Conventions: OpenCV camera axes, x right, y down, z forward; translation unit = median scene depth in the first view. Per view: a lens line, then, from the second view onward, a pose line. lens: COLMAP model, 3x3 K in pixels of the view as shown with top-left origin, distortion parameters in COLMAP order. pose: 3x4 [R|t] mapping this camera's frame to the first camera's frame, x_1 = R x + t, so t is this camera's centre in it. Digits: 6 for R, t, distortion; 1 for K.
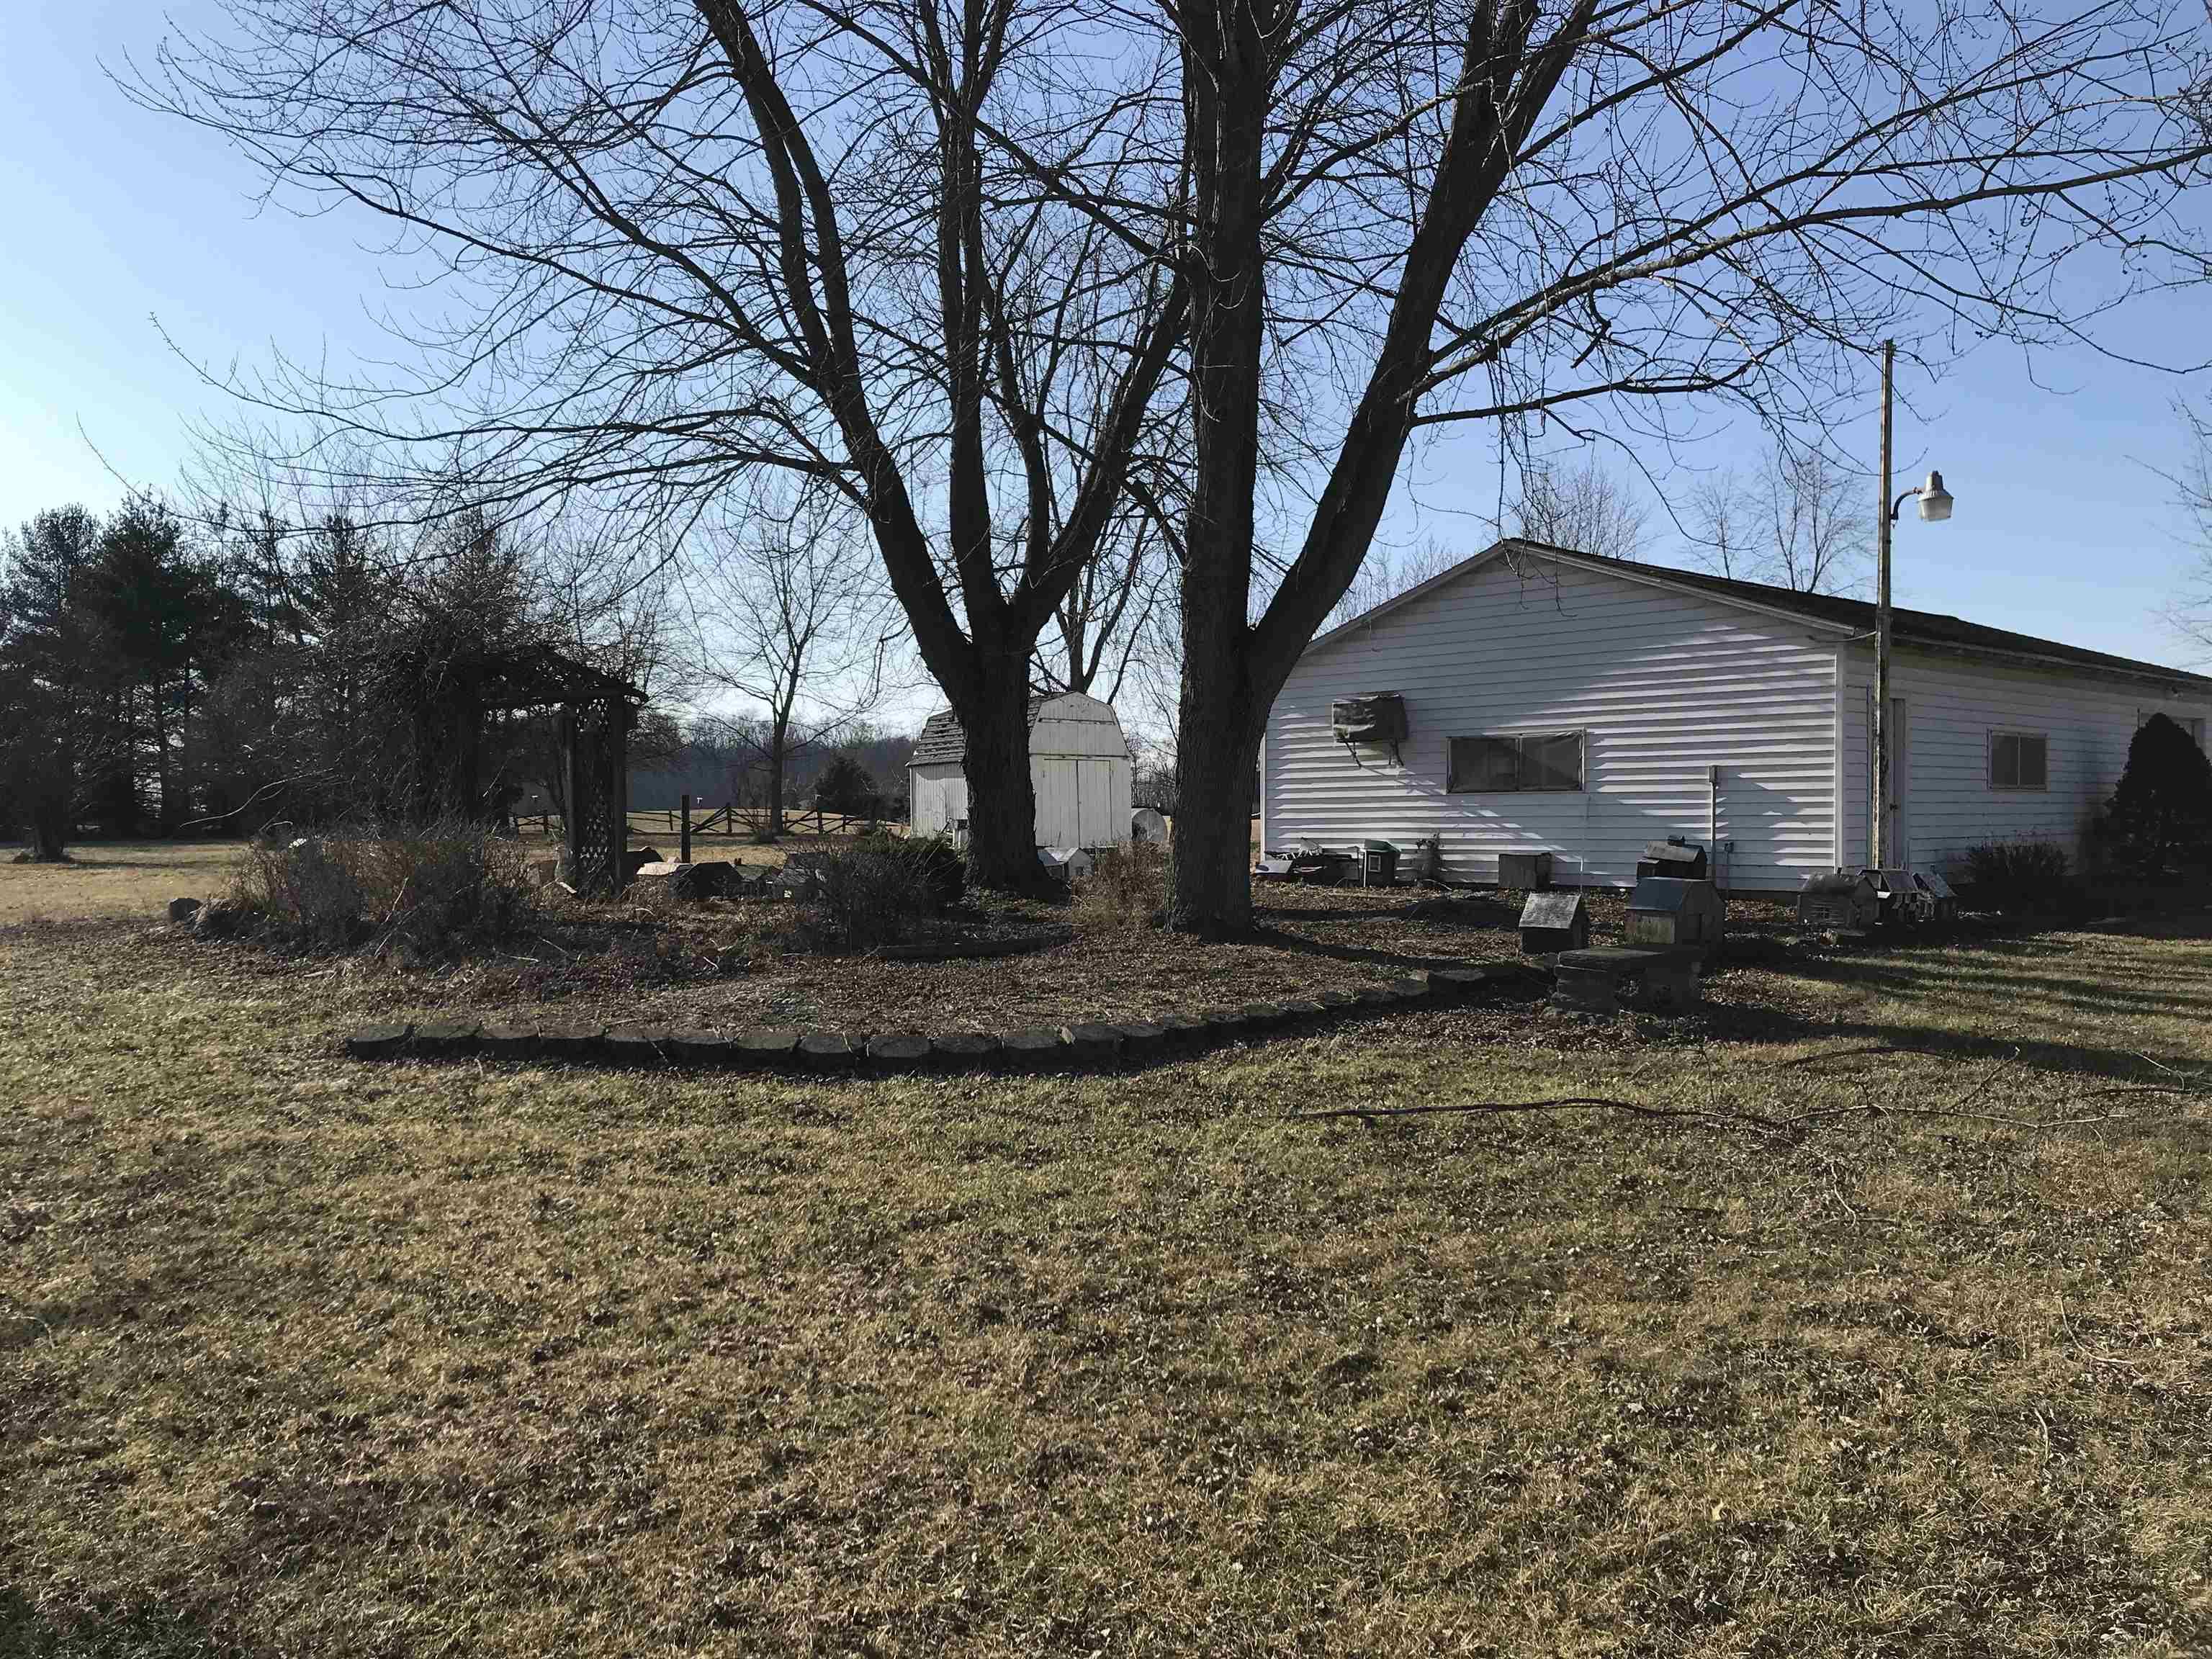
lens RADIAL K [[1786.1, 0, 1101.9], [0, 1786.1, 824.6], [0, 0, 1]] dist [0.048079, -0.041403]
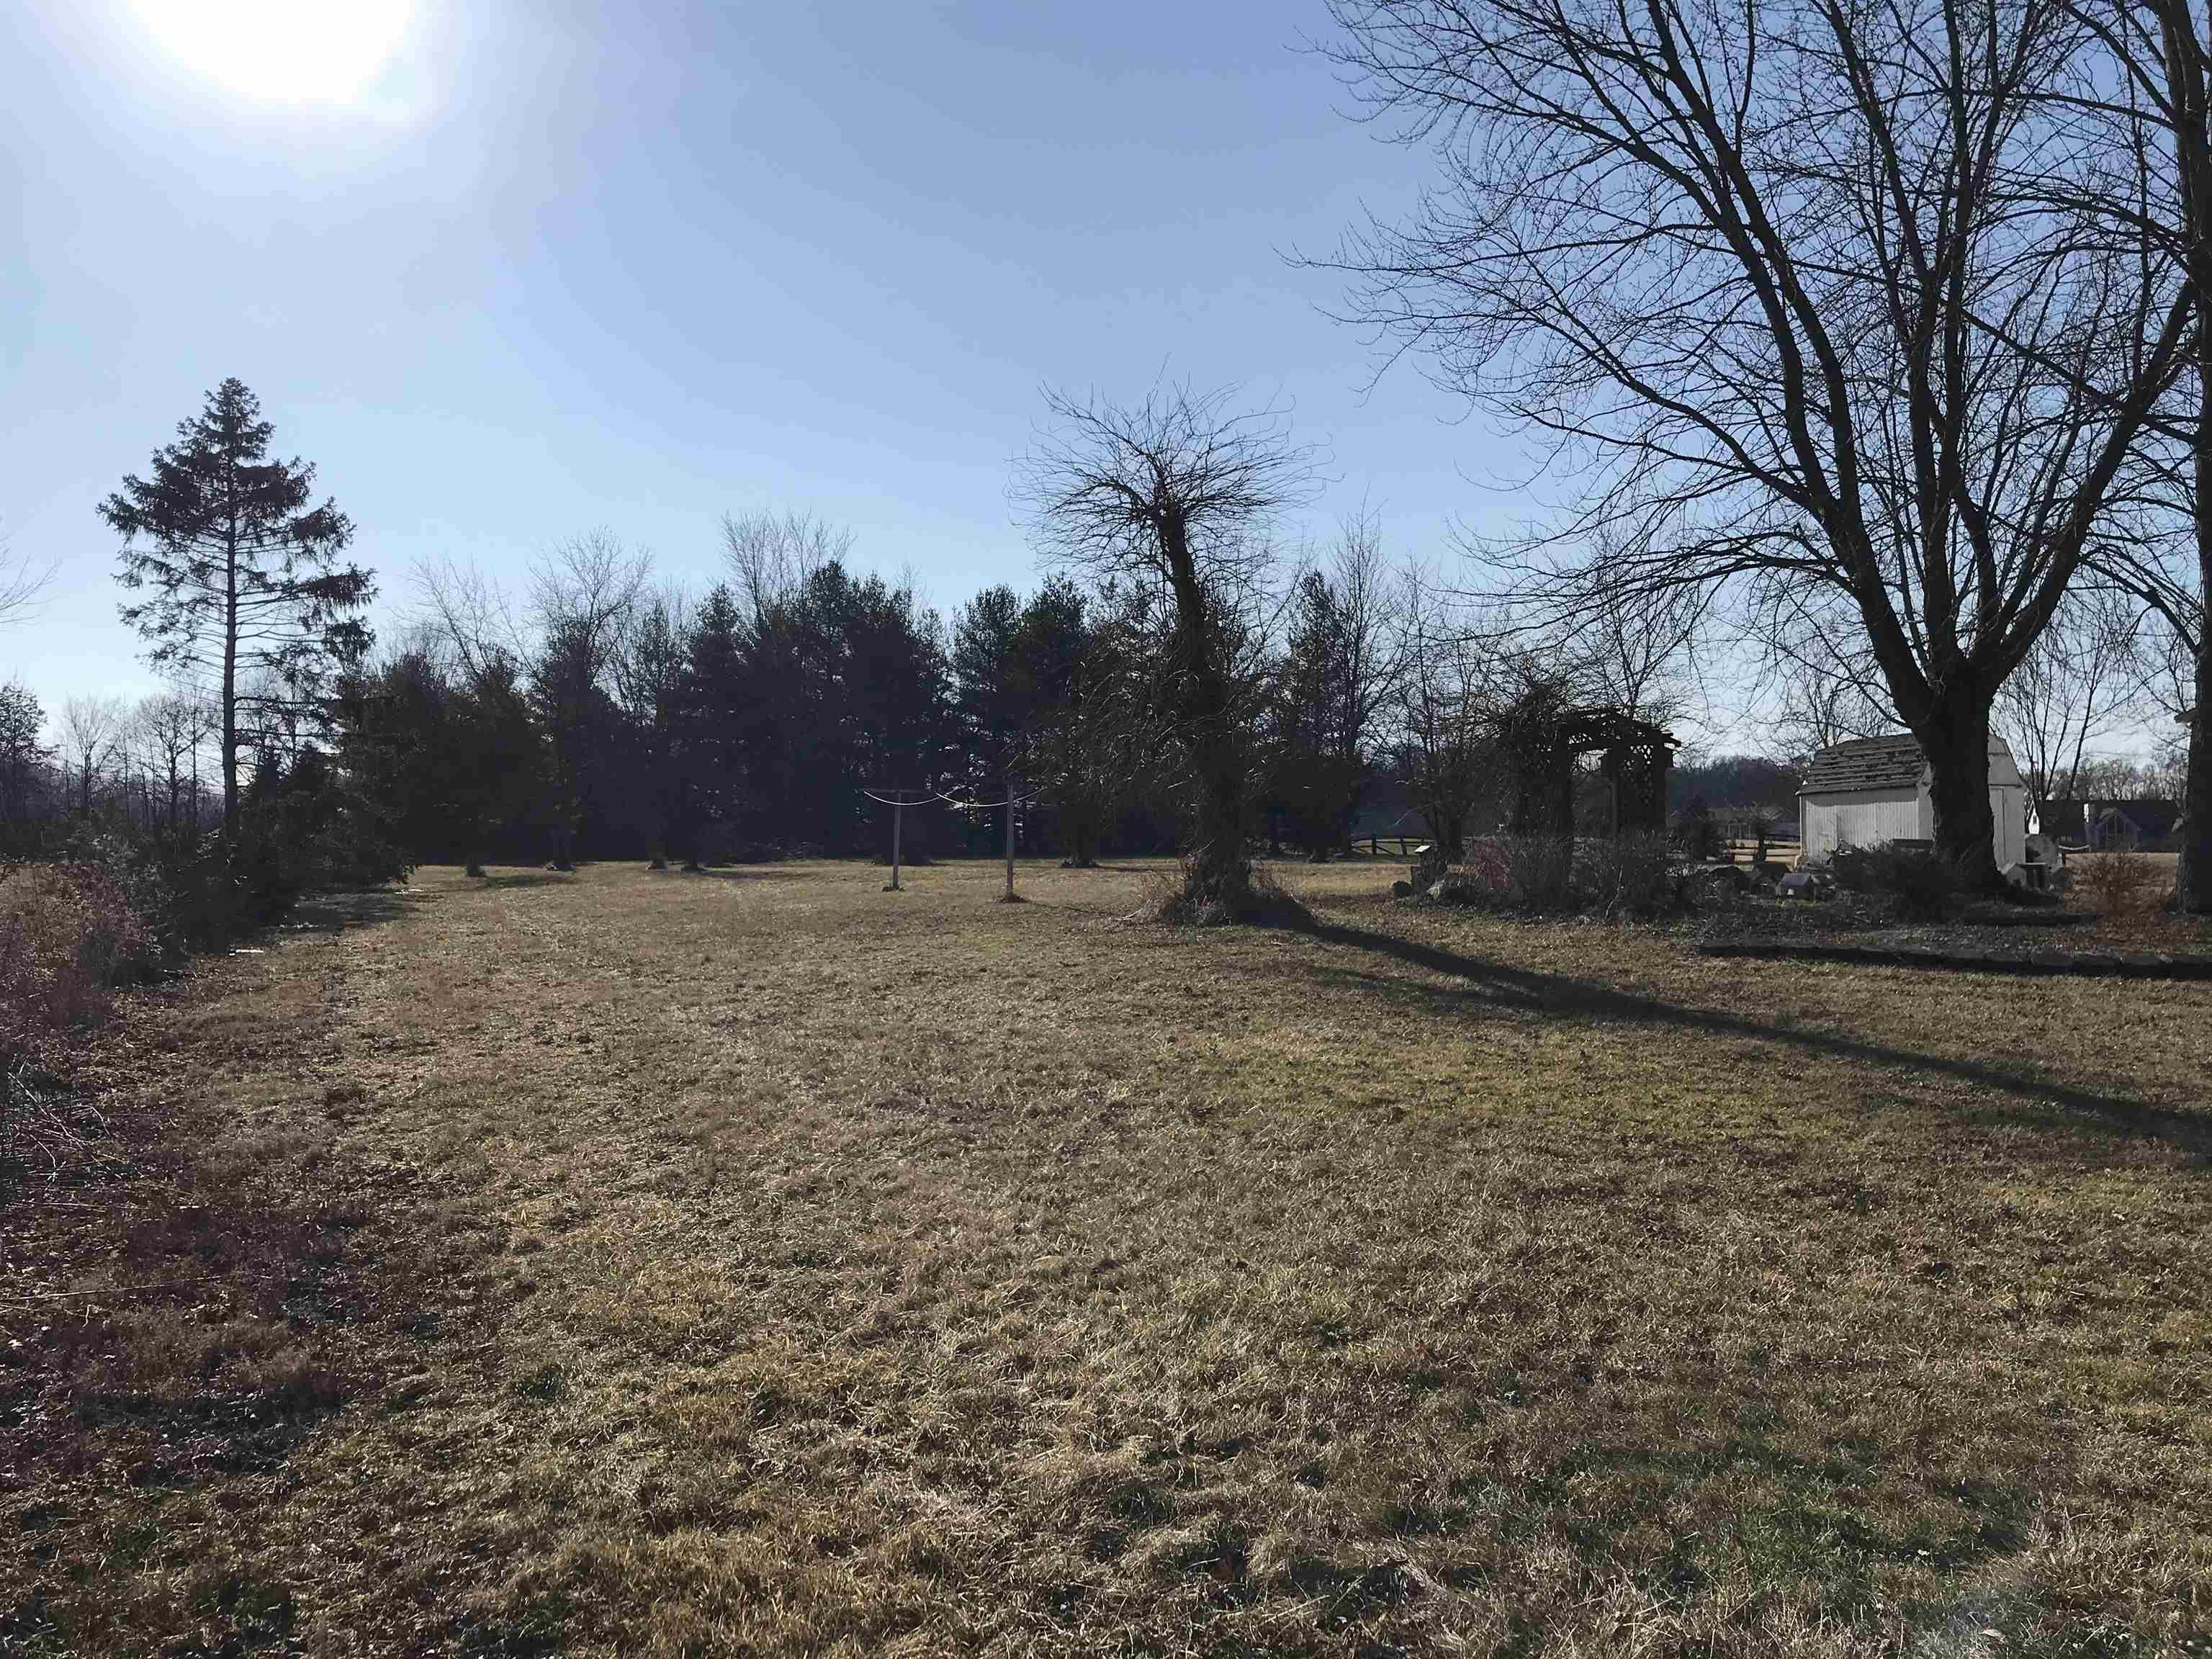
lens RADIAL K [[1786.1, 0, 1113.4], [0, 1786.1, 831.1], [0, 0, 1]] dist [0.048079, -0.041403]
pose [[0.924735, 0.005682, -0.380569, -0.120136], [-0.010347, 0.999894, -0.010213, 0.012281], [0.380471, 0.013382, 0.924696, -0.384023]]
